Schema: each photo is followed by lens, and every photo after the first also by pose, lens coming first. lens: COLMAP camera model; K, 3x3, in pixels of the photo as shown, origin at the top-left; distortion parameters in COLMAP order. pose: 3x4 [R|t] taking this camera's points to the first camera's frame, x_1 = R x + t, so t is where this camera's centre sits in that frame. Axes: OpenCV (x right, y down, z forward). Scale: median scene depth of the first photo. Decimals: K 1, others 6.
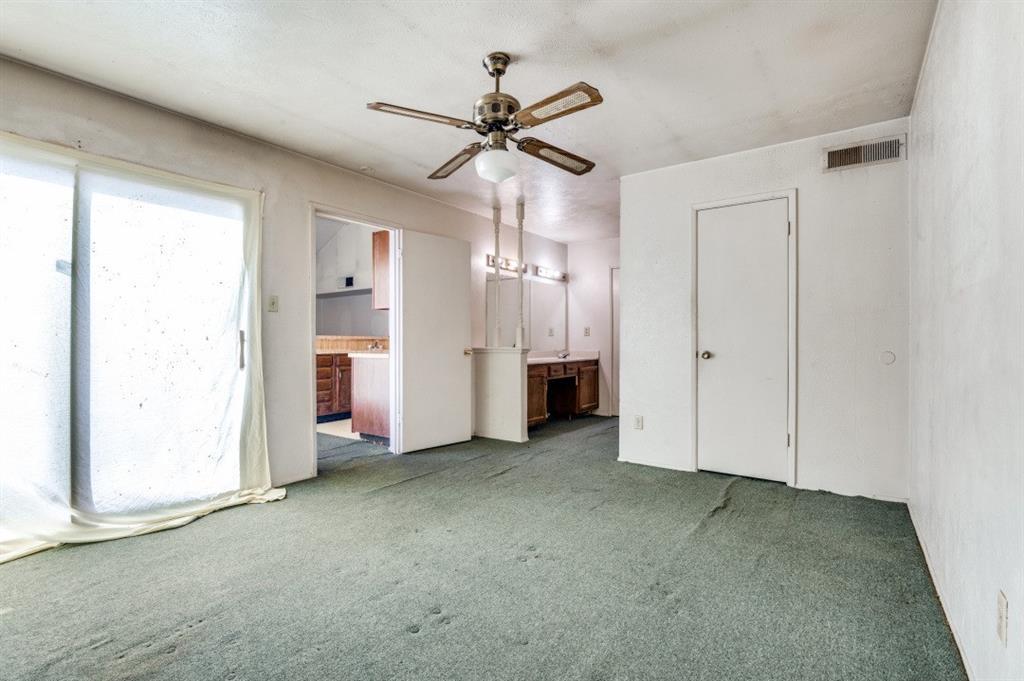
lens RADIAL K [[473.3, 0, 513.0], [0, 473.3, 344.2], [0, 0, 1]] dist [0.000242, -0.000891]
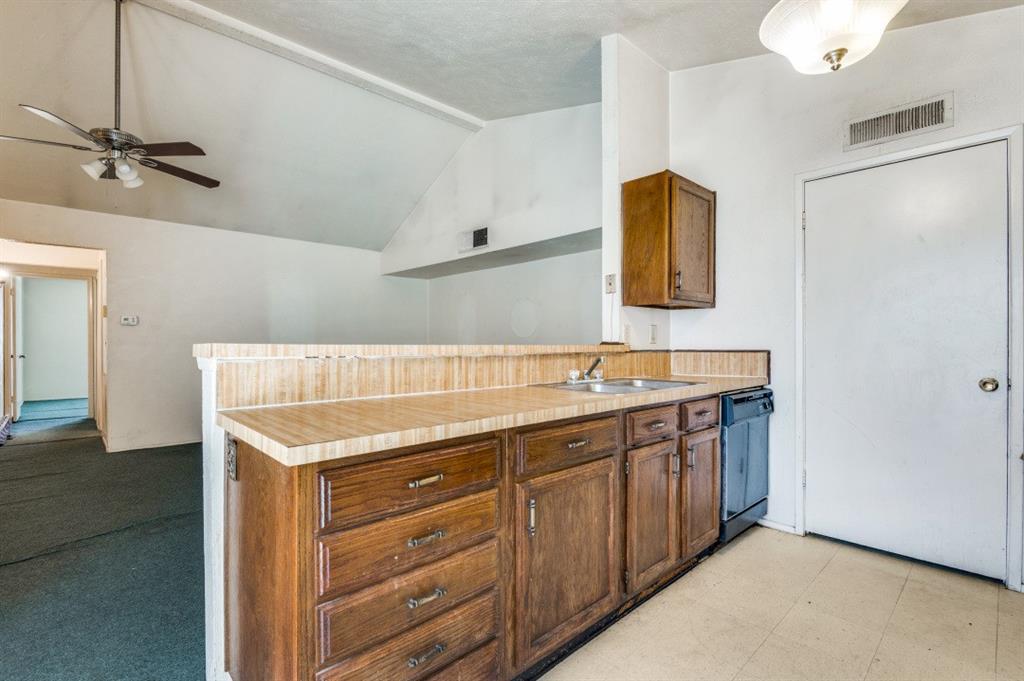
lens RADIAL K [[473.3, 0, 513.0], [0, 473.3, 344.2], [0, 0, 1]] dist [0.000242, -0.000891]
pose [[0.981853, 0.004883, -0.189580, -0.285405], [-0.004719, 0.999988, 0.001320, -0.017271], [0.189585, -0.000401, 0.981864, 0.664459]]
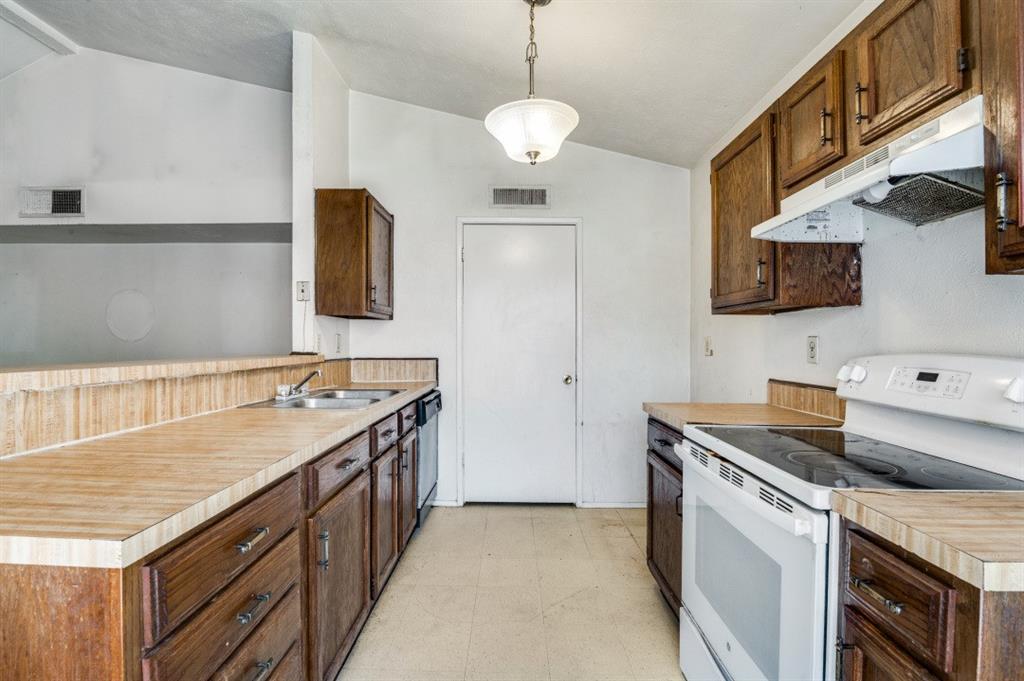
lens RADIAL K [[471.7, 0, 512.0], [0, 471.7, 340.5], [0, 0, 1]] dist [-0.016823, -0.000646]
pose [[0.817948, 0.014984, 0.575097, -0.363165], [-0.011221, 0.999886, -0.010093, -0.026718], [-0.575183, 0.001802, 0.818023, 0.665692]]
